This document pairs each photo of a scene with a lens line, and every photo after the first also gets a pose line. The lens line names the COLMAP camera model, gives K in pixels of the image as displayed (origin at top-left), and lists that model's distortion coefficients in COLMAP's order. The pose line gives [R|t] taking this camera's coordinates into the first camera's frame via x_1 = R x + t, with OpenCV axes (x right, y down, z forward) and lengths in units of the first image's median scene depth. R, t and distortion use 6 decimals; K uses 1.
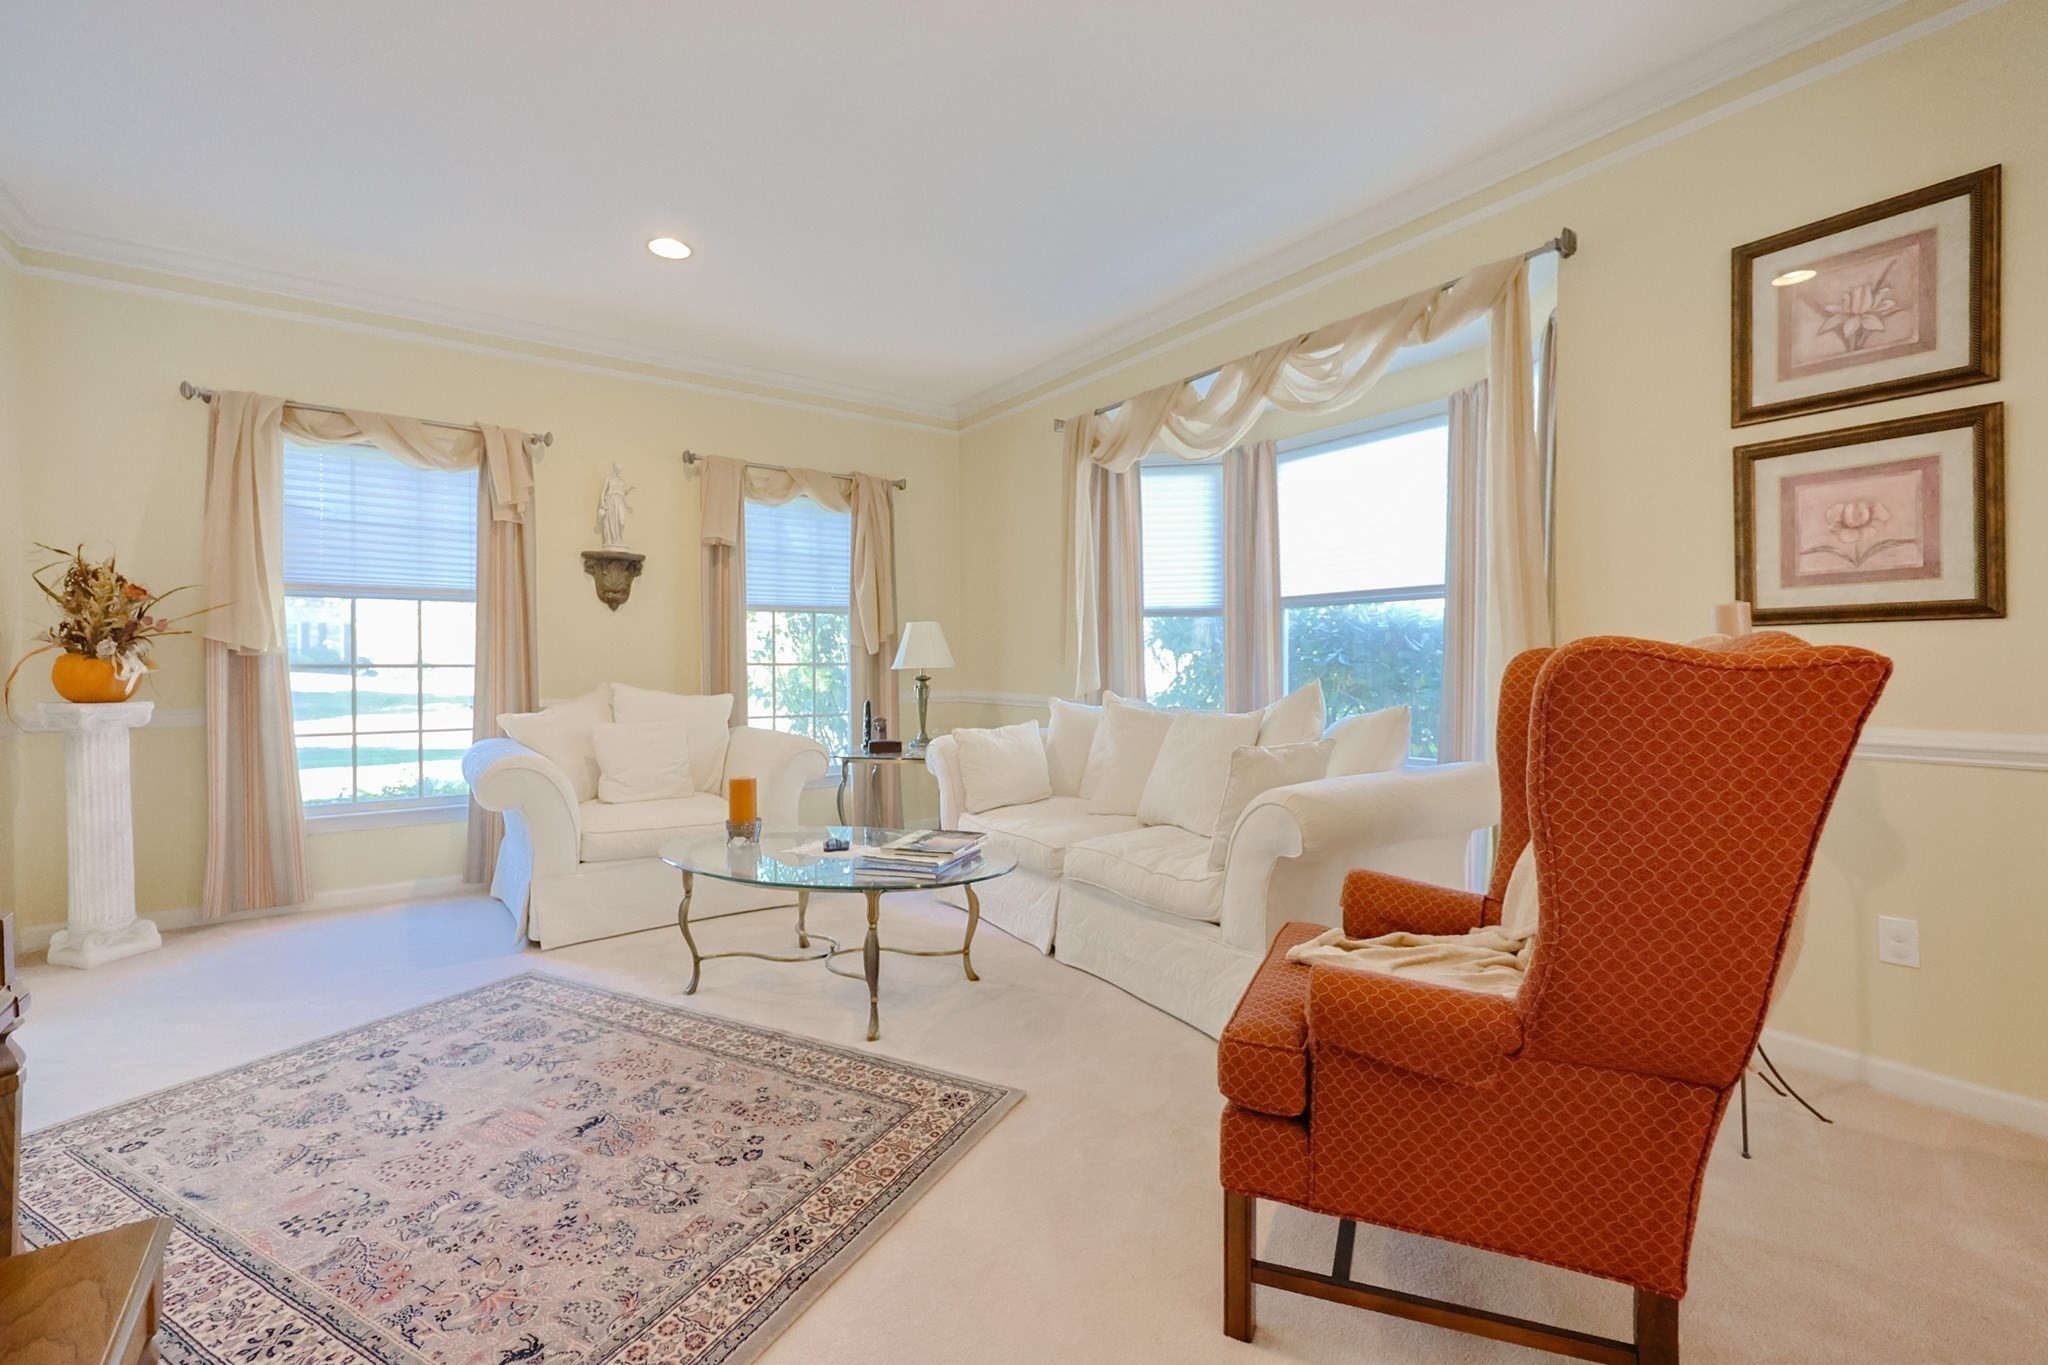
lens RADIAL K [[850.4, 0, 1023.1], [0, 850.4, 668.0], [0, 0, 1]] dist [-0.001230, -0.000368]
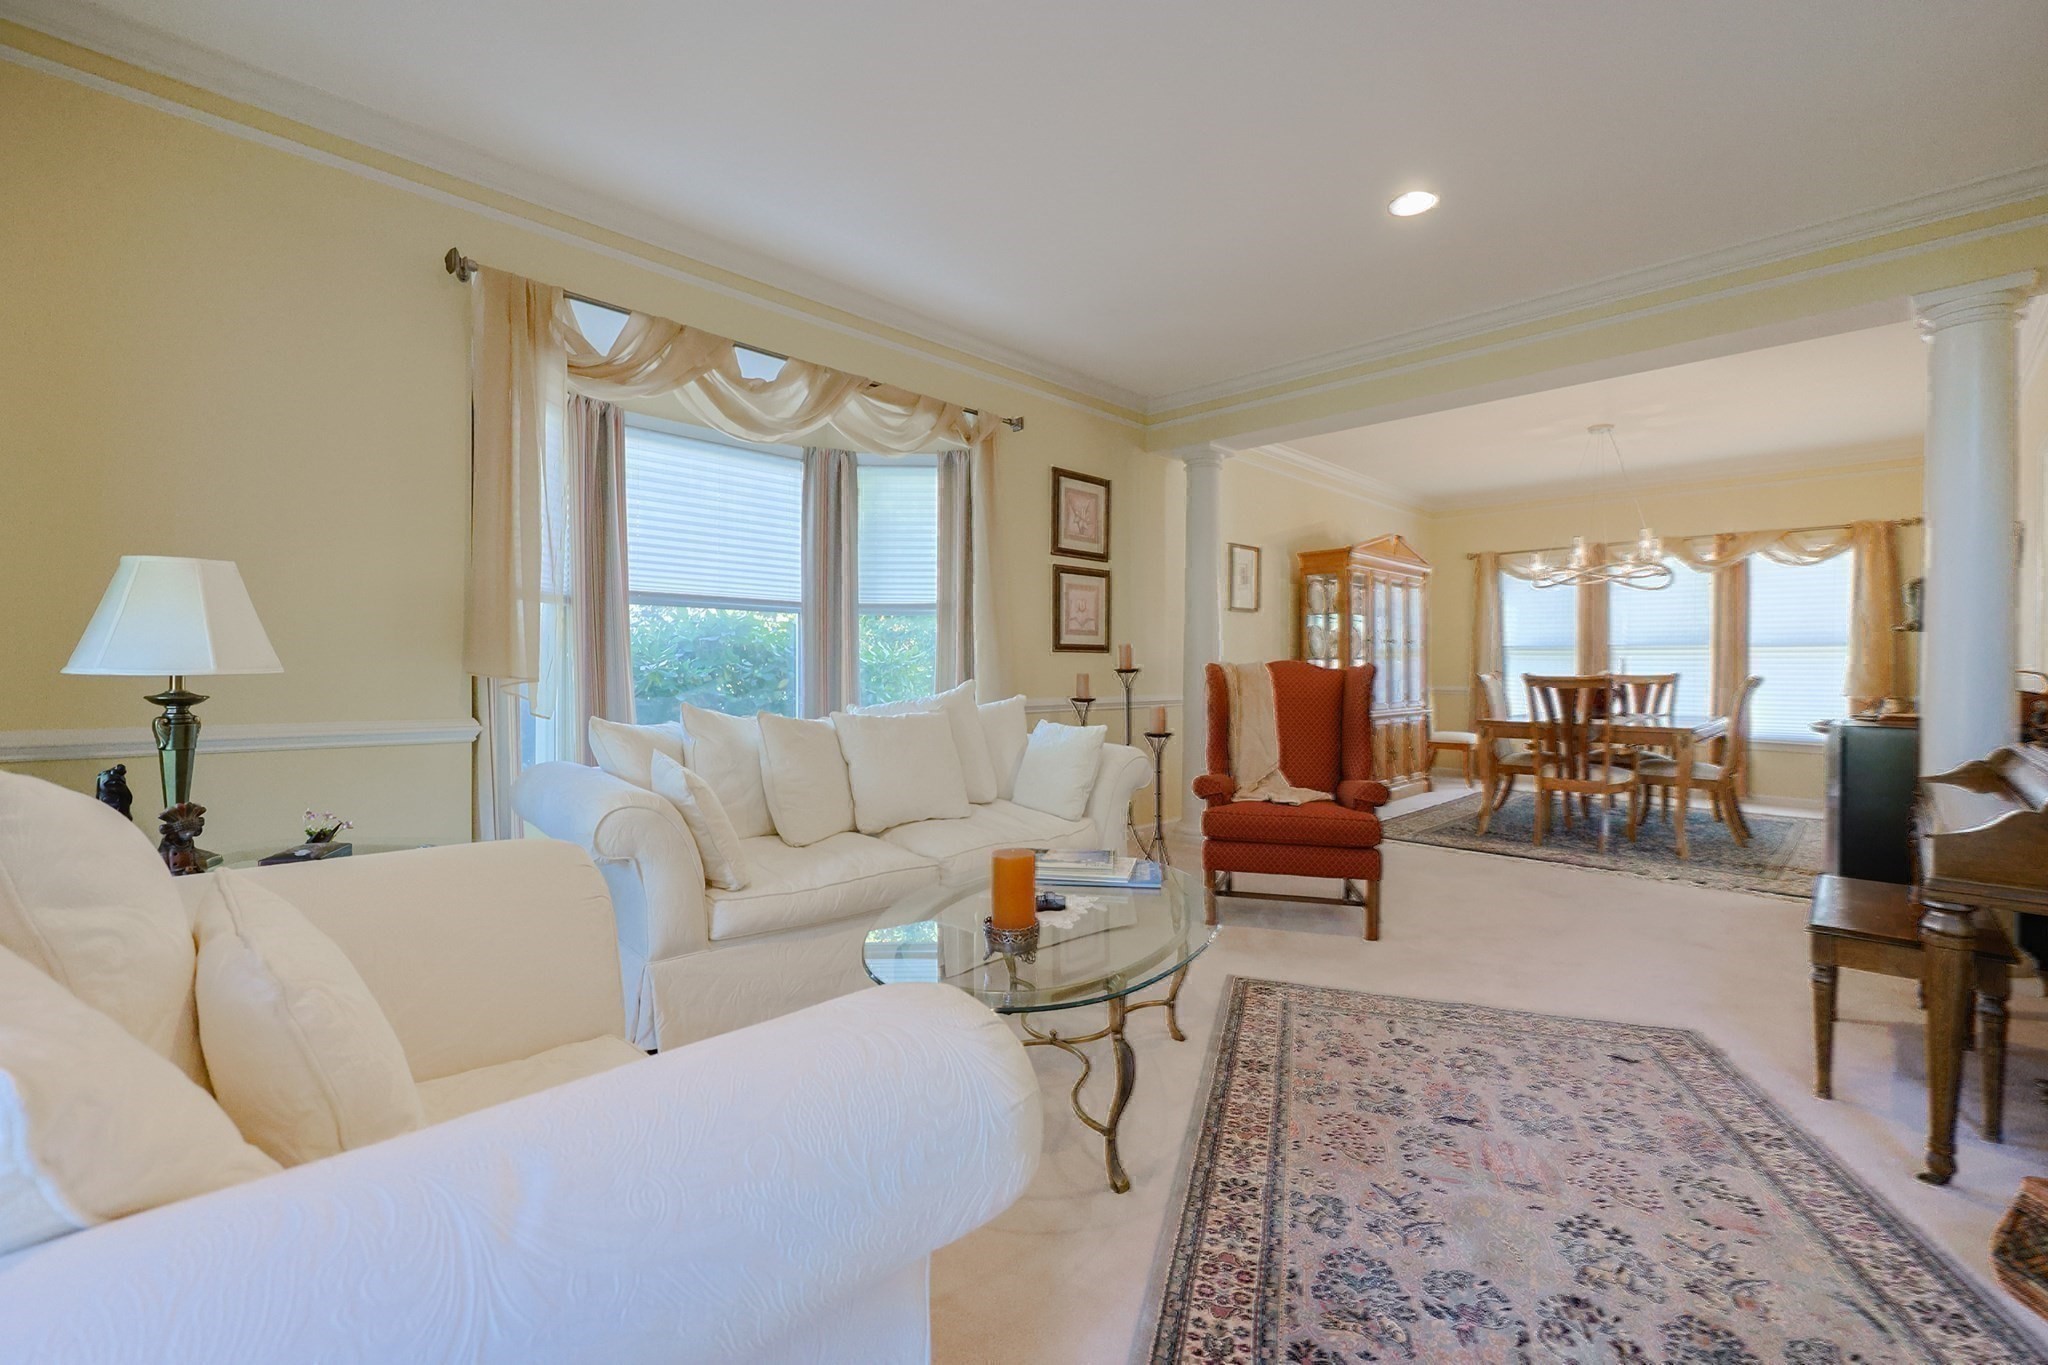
lens RADIAL K [[866.6, 0, 1016.1], [0, 866.6, 675.5], [0, 0, 1]] dist [0.003187, 0.000409]
pose [[-0.151262, -0.004752, 0.988482, -0.795432], [0.000937, 0.999987, 0.004951, -0.000892], [-0.988493, 0.001675, -0.151256, 0.918616]]
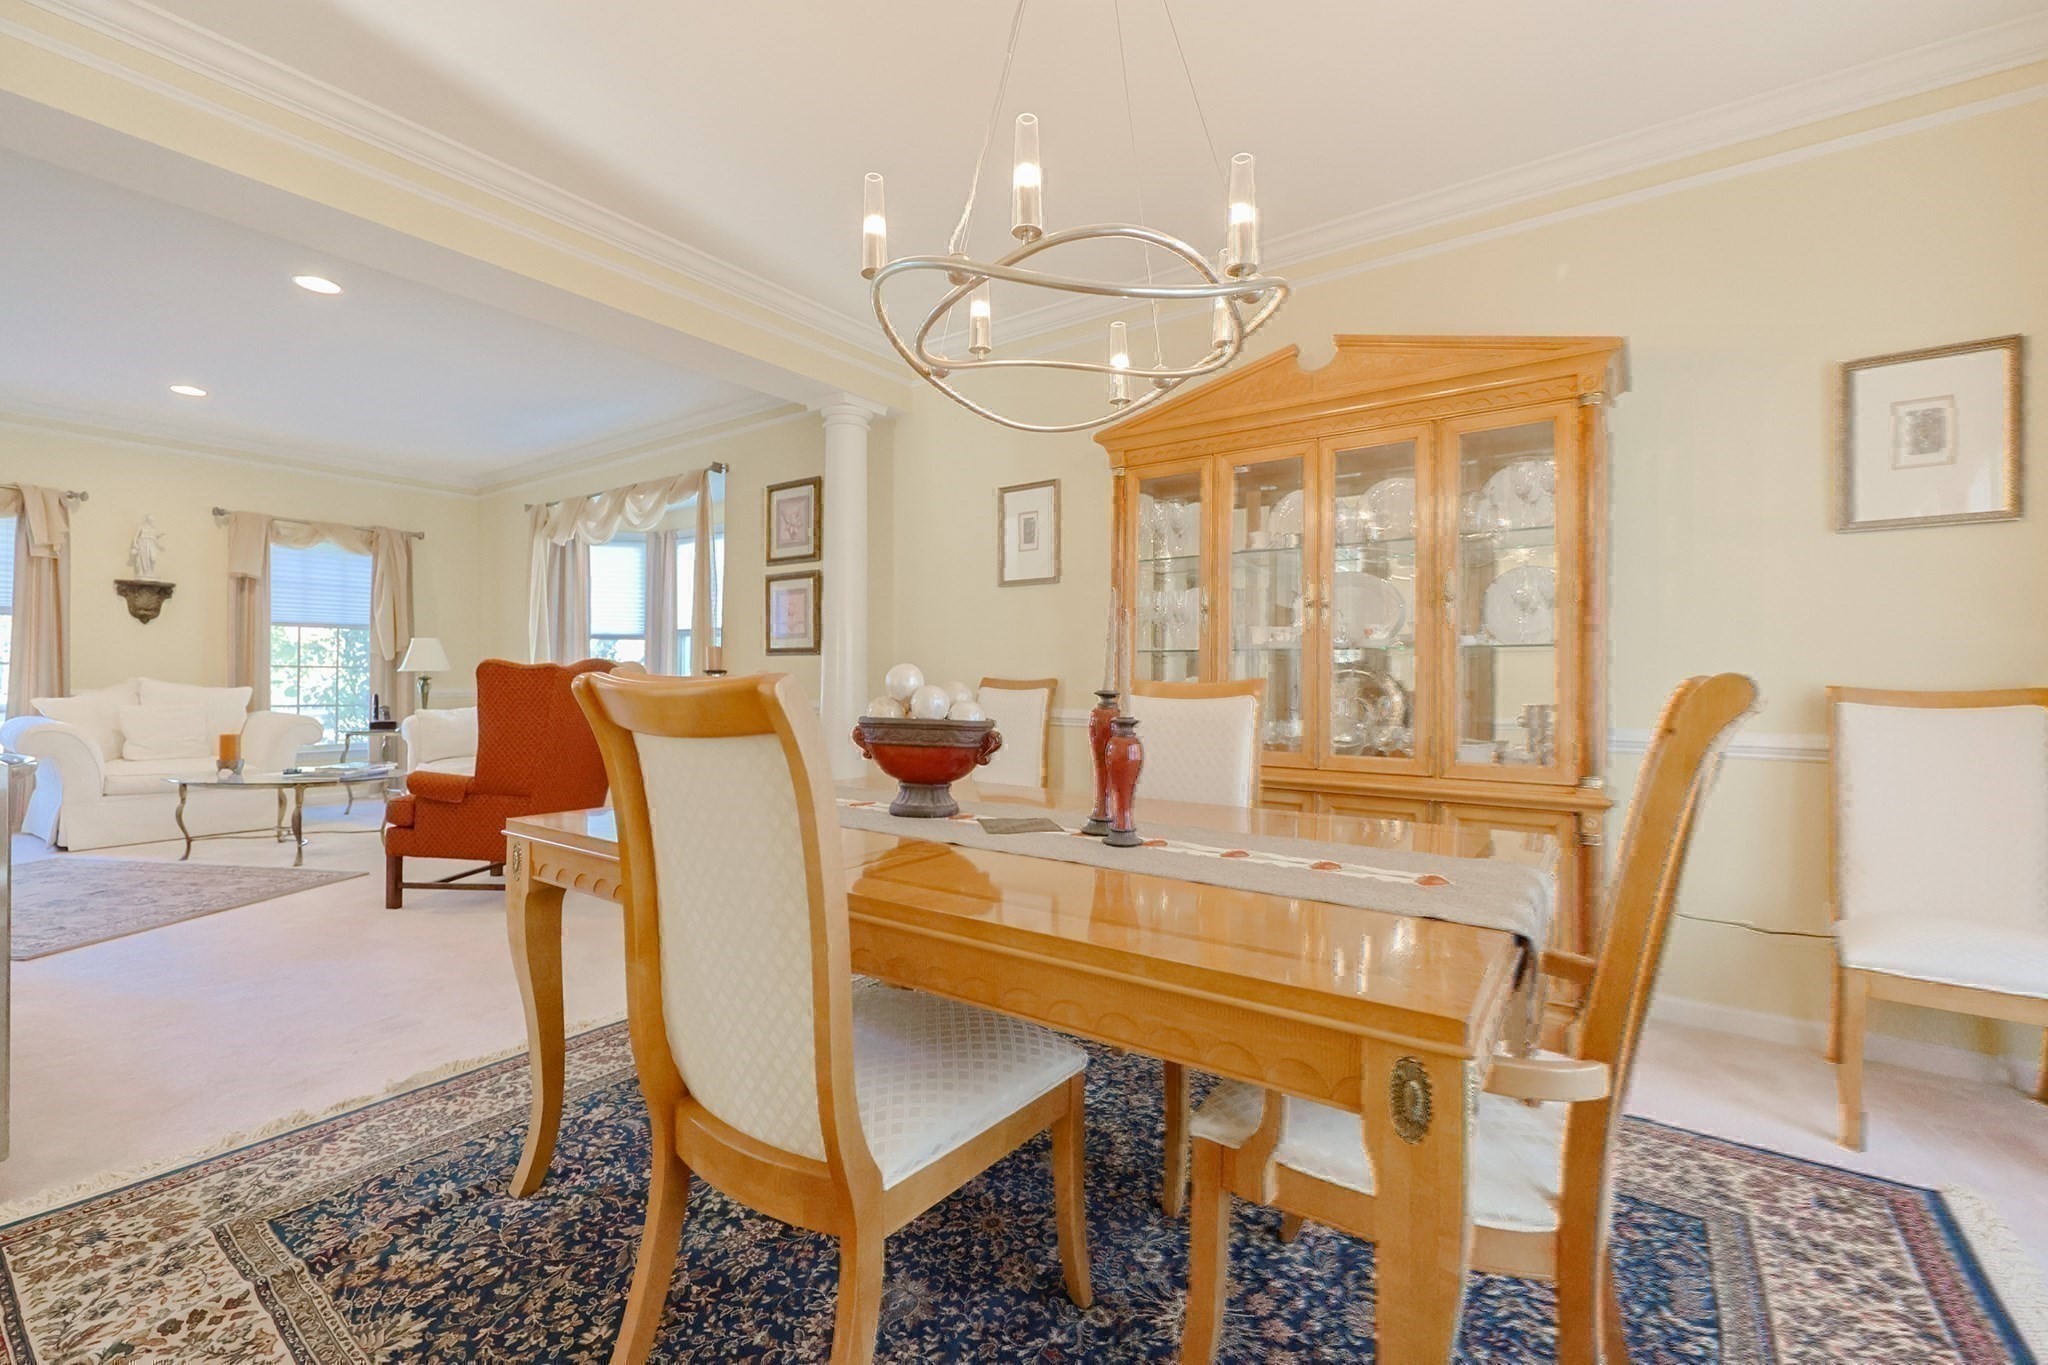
lens RADIAL K [[866.6, 0, 1016.1], [0, 866.6, 675.5], [0, 0, 1]] dist [0.003187, 0.000409]
pose [[0.952993, 0.015925, 0.302575, 0.506334], [-0.013851, 0.999864, -0.008998, 0.008879], [-0.302677, 0.004384, 0.953083, -0.882964]]
